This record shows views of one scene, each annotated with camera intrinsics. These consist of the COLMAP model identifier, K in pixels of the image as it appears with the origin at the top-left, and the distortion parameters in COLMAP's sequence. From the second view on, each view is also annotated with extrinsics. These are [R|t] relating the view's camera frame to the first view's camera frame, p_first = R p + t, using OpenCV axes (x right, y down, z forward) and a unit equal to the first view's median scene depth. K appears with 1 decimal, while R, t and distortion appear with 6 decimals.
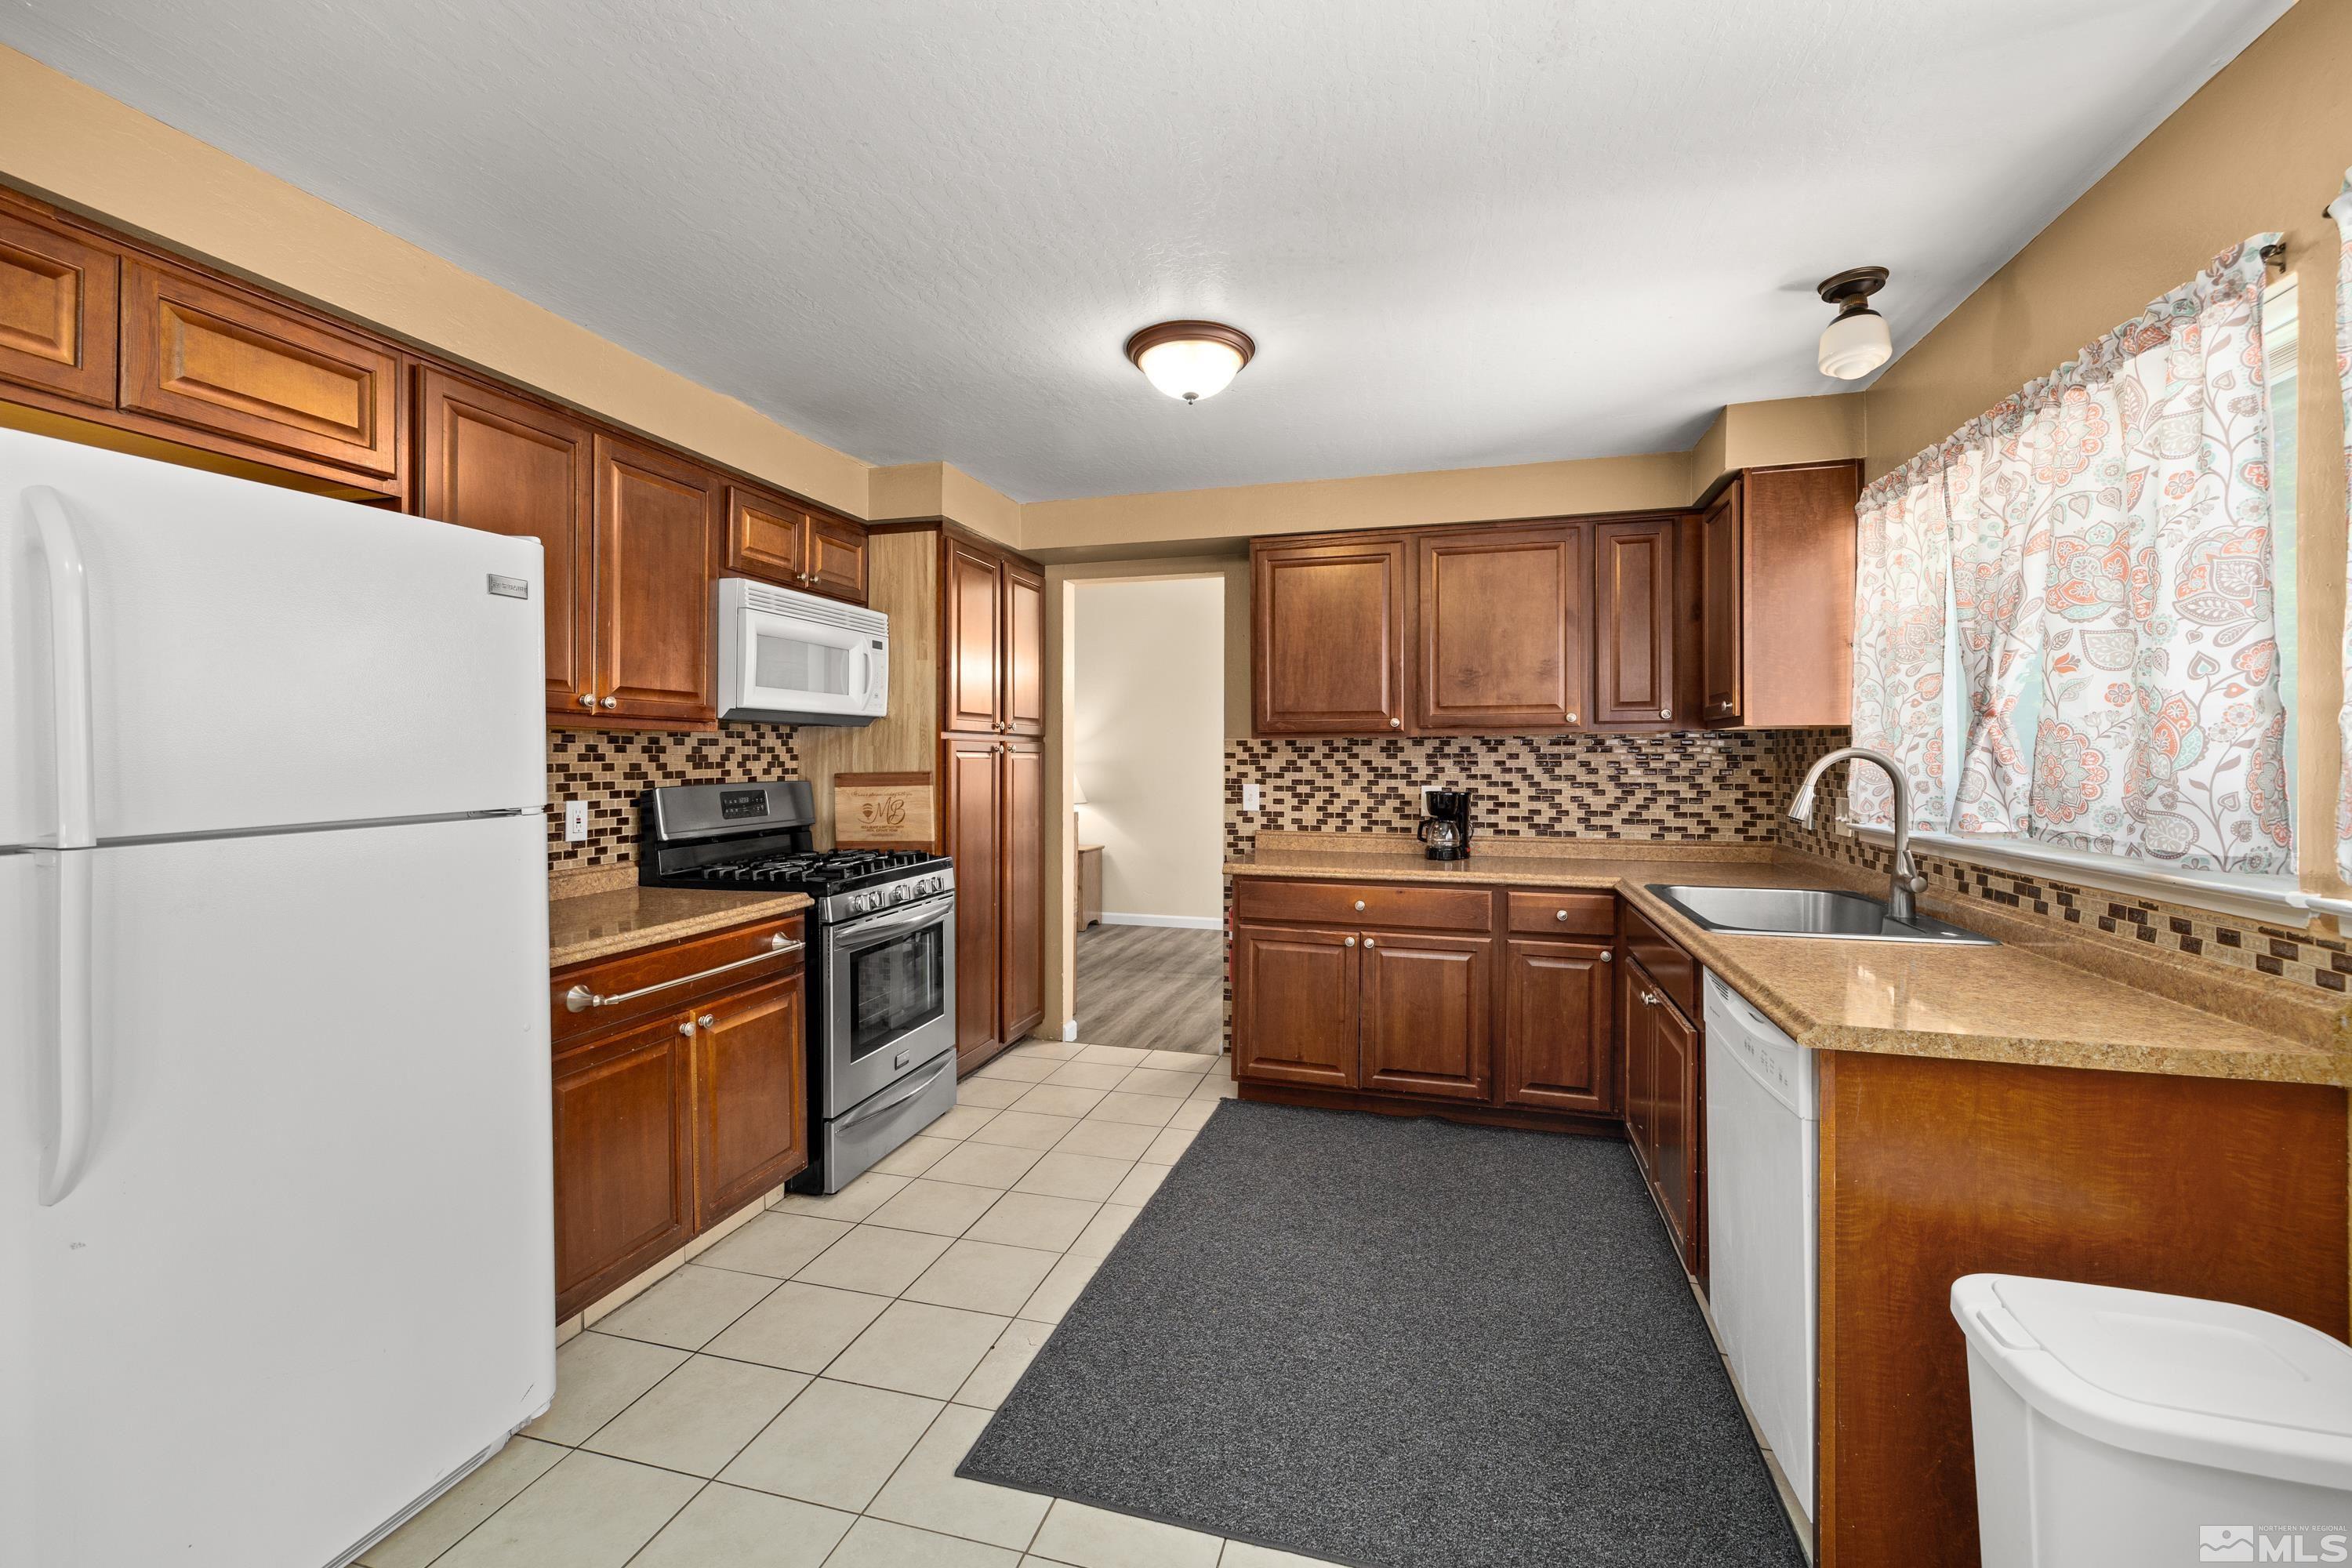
lens RADIAL K [[988.9, 0, 1173.5], [0, 988.9, 758.4], [0, 0, 1]] dist [-0.000547, -0.000033]
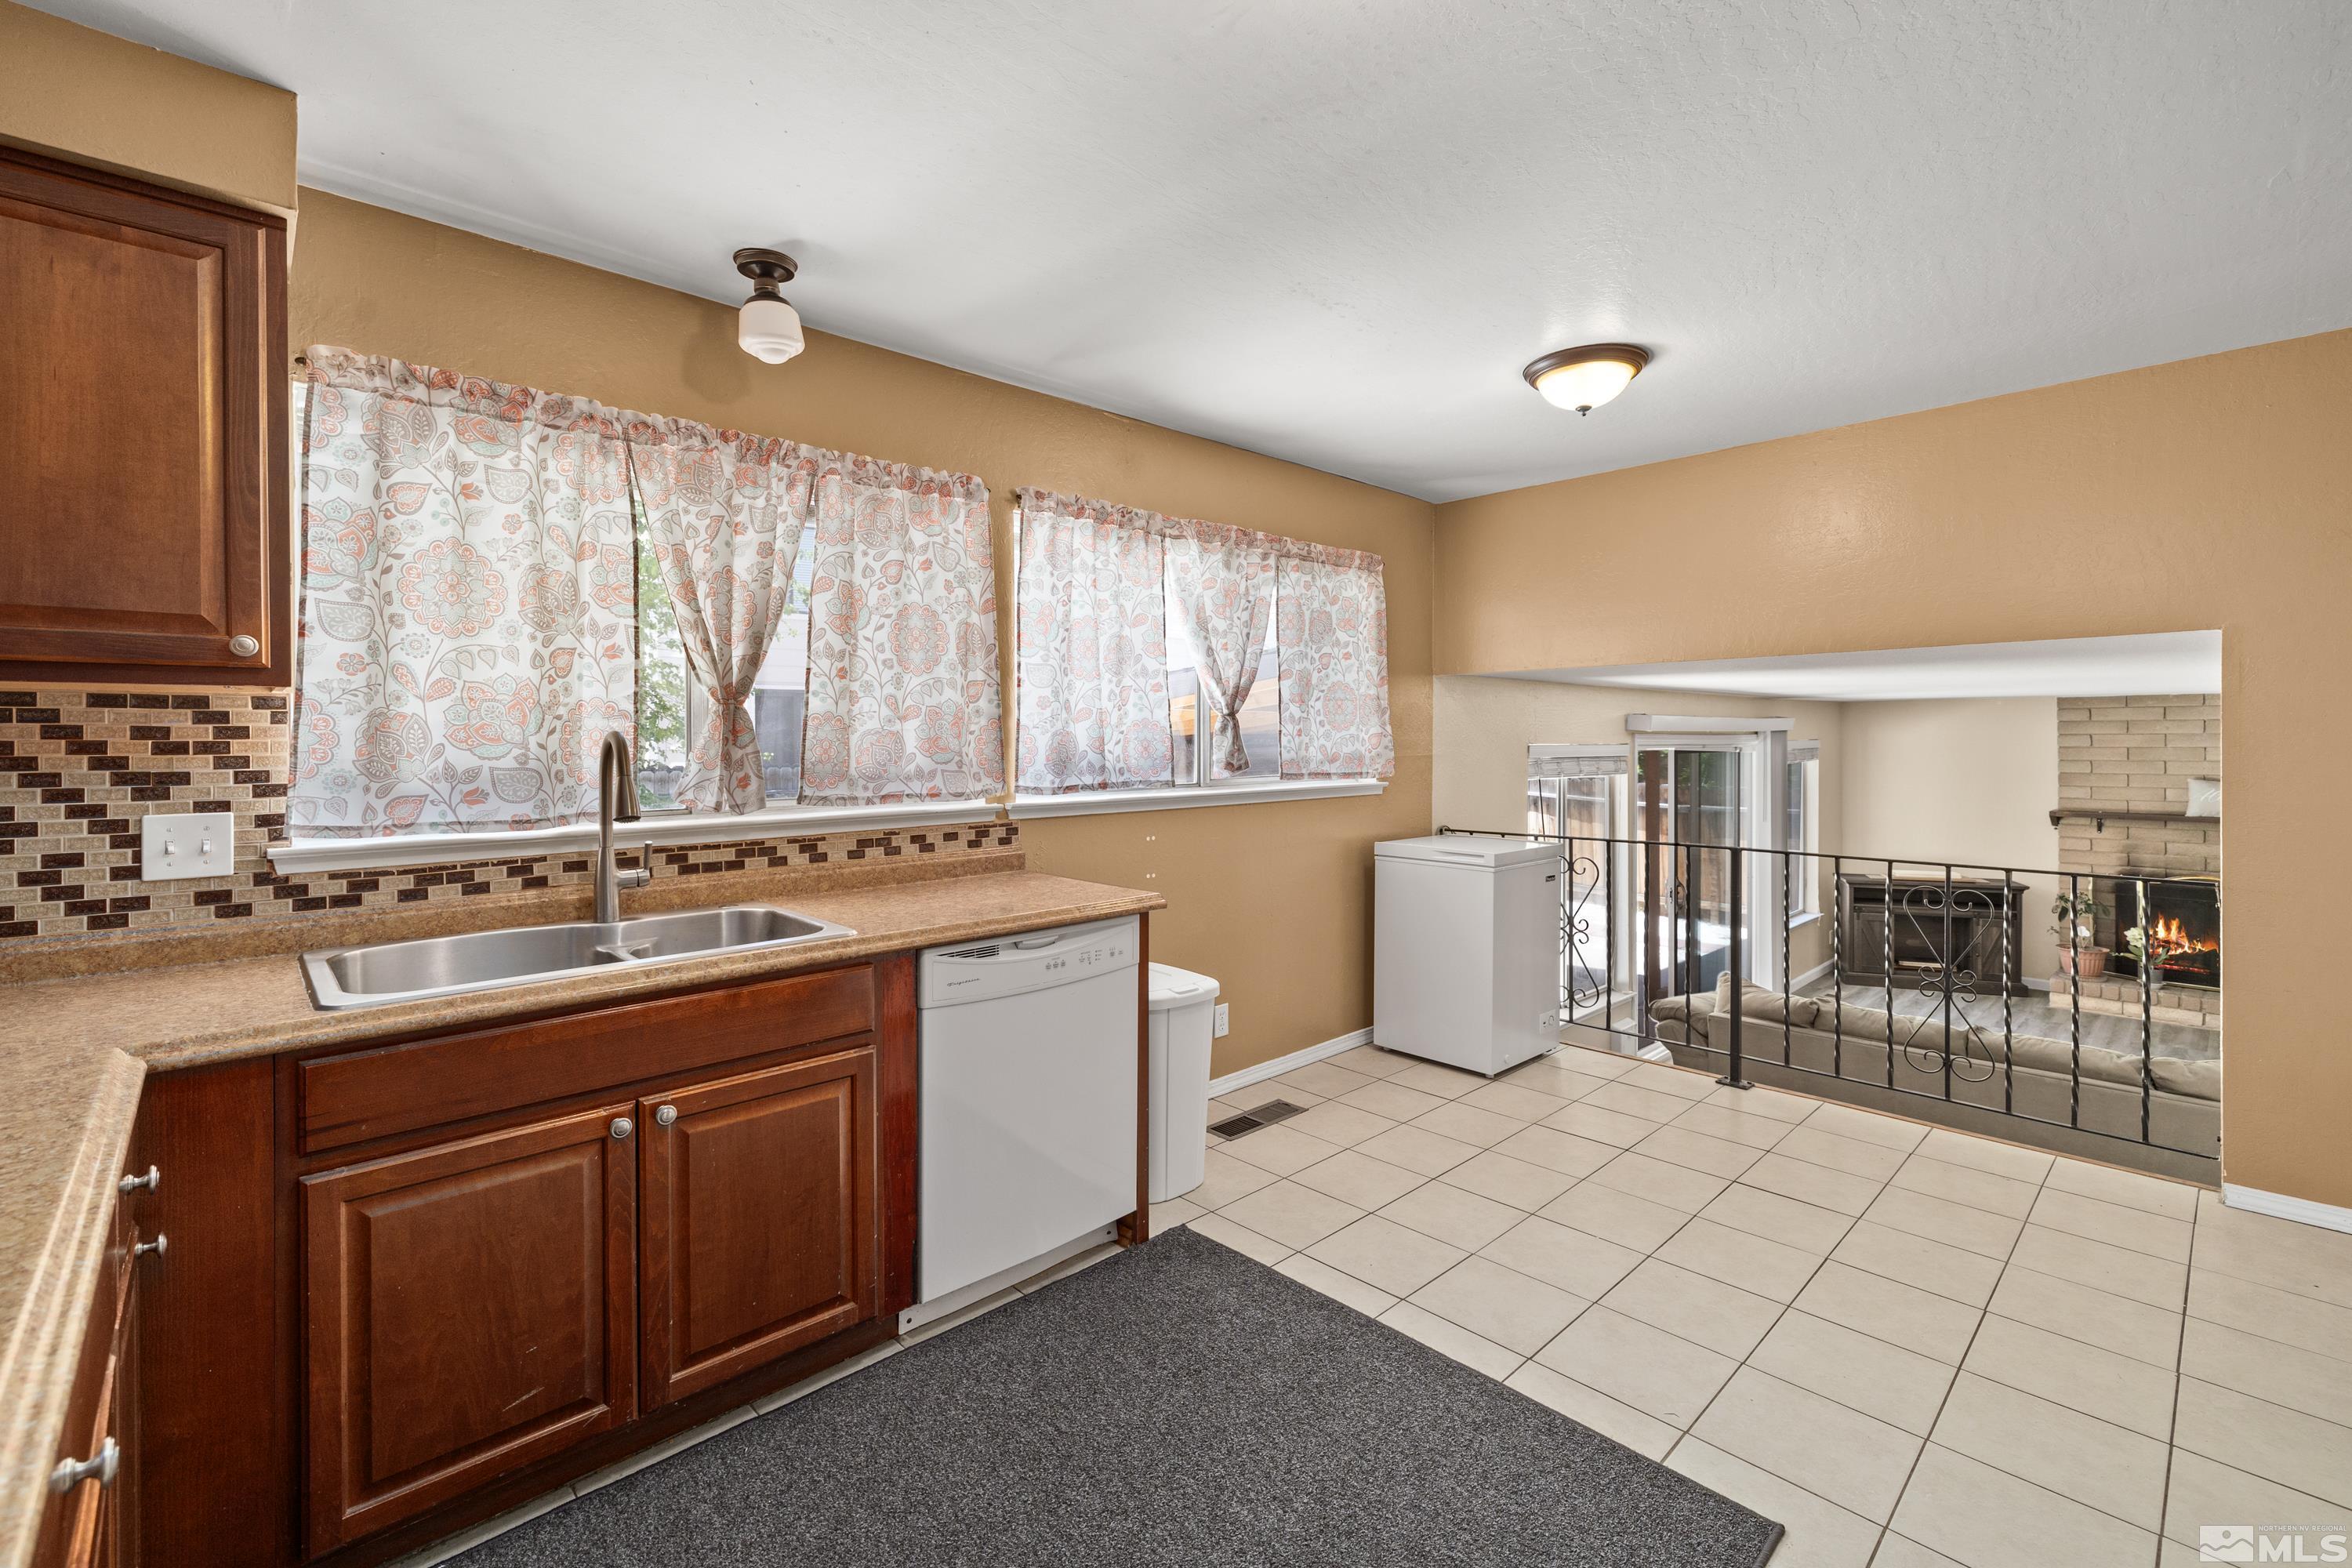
lens RADIAL K [[988.9, 0, 1156.8], [0, 988.9, 747.9], [0, 0, 1]] dist [-0.000547, -0.000033]
pose [[-0.850312, 0.004962, 0.526255, -0.194538], [0.010613, 0.999914, 0.007719, 0.003410], [-0.526171, 0.012149, -0.850292, 1.909318]]
